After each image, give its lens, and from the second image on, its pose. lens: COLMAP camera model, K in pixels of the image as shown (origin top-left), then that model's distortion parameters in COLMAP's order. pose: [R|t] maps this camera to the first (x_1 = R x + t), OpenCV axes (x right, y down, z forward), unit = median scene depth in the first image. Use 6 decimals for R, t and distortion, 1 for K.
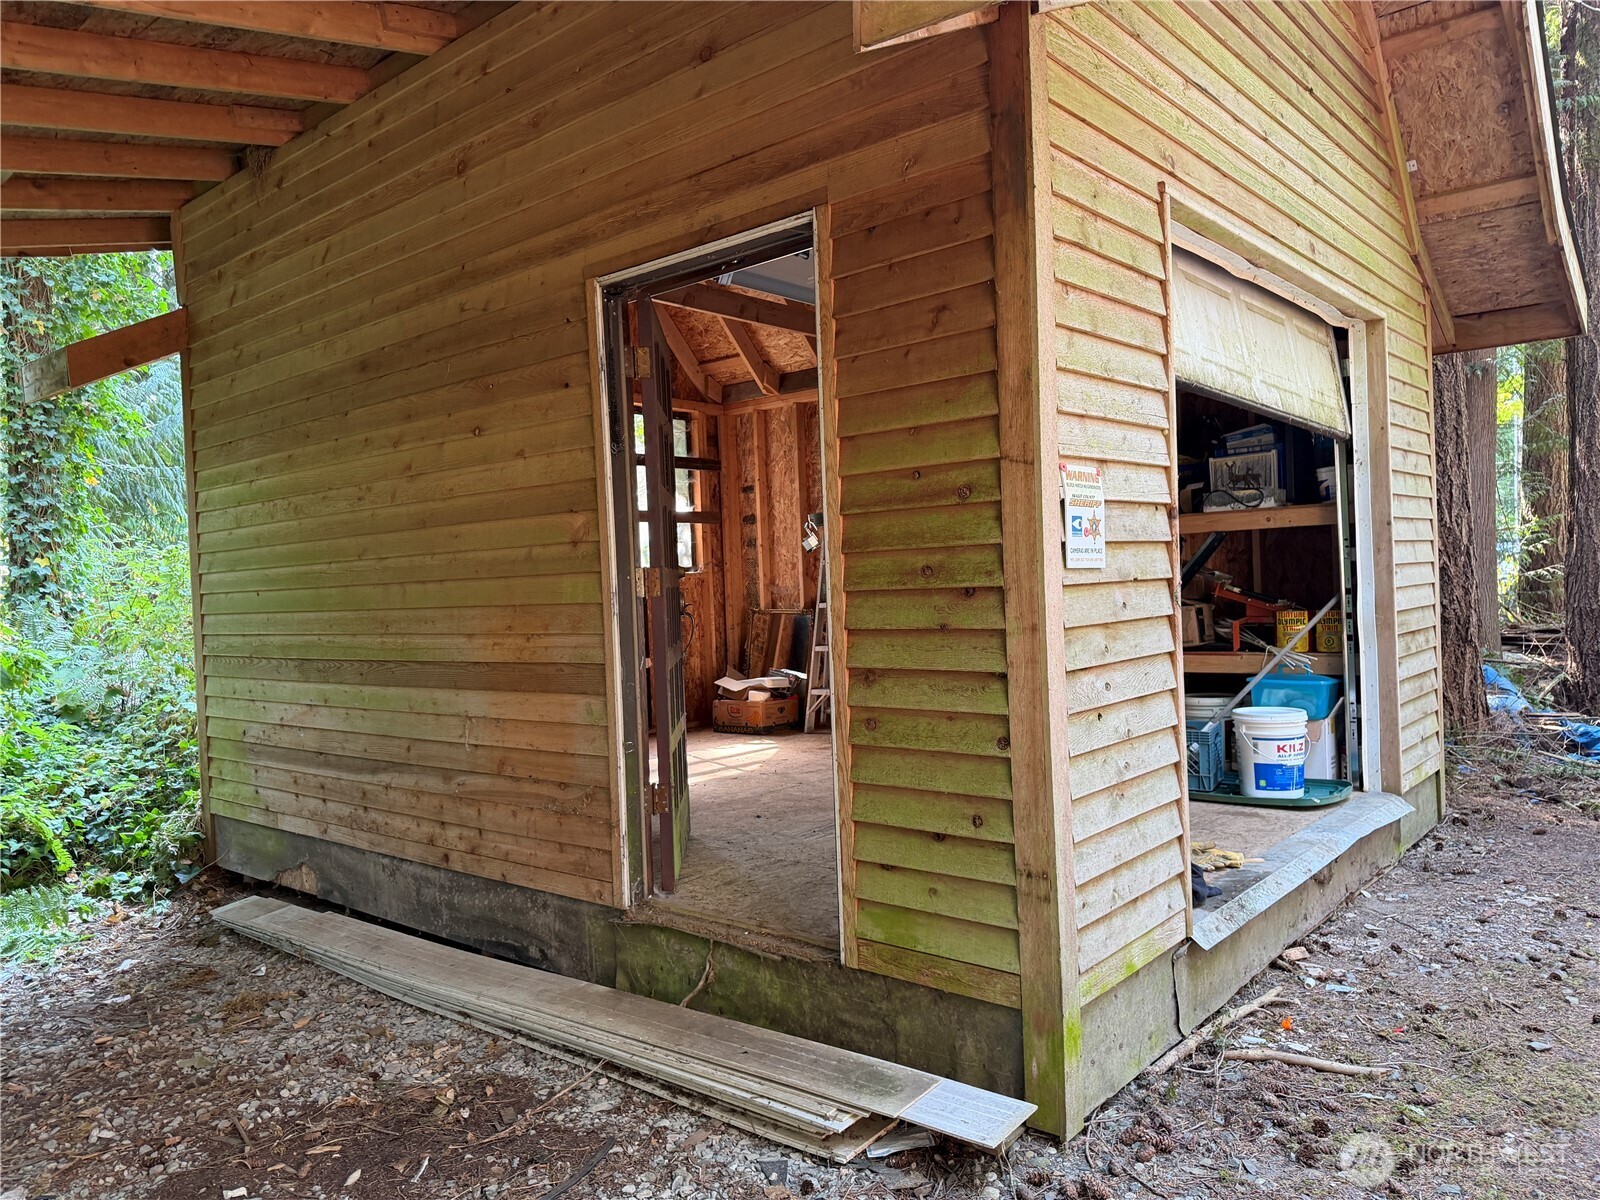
lens RADIAL K [[1128.3, 0, 802.1], [0, 1128.3, 607.9], [0, 0, 1]] dist [0.019211, -0.032154]
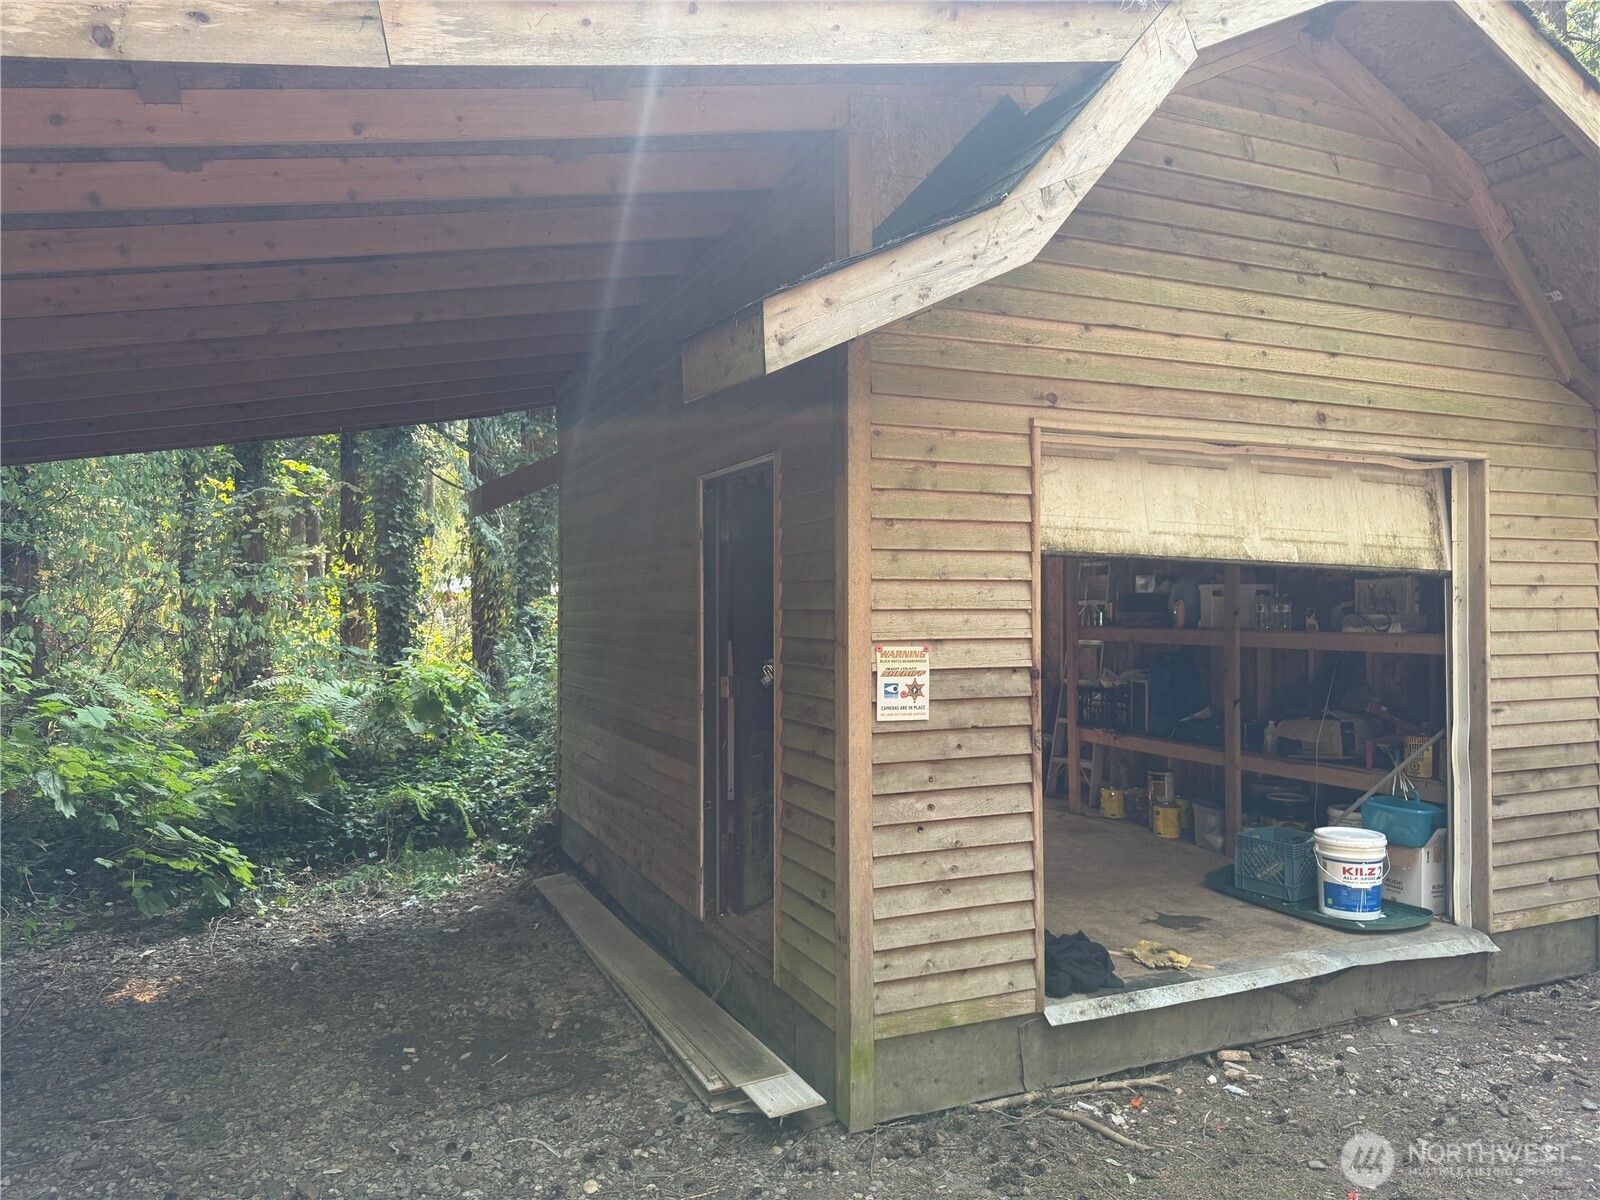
lens RADIAL K [[1128.3, 0, 831.7], [0, 1128.3, 586.5], [0, 0, 1]] dist [0.019211, -0.032154]
pose [[0.908368, 0.034880, -0.416714, 0.556450], [-0.049217, 0.998507, -0.023707, -0.121297], [0.415265, 0.042045, 0.908728, -0.222182]]
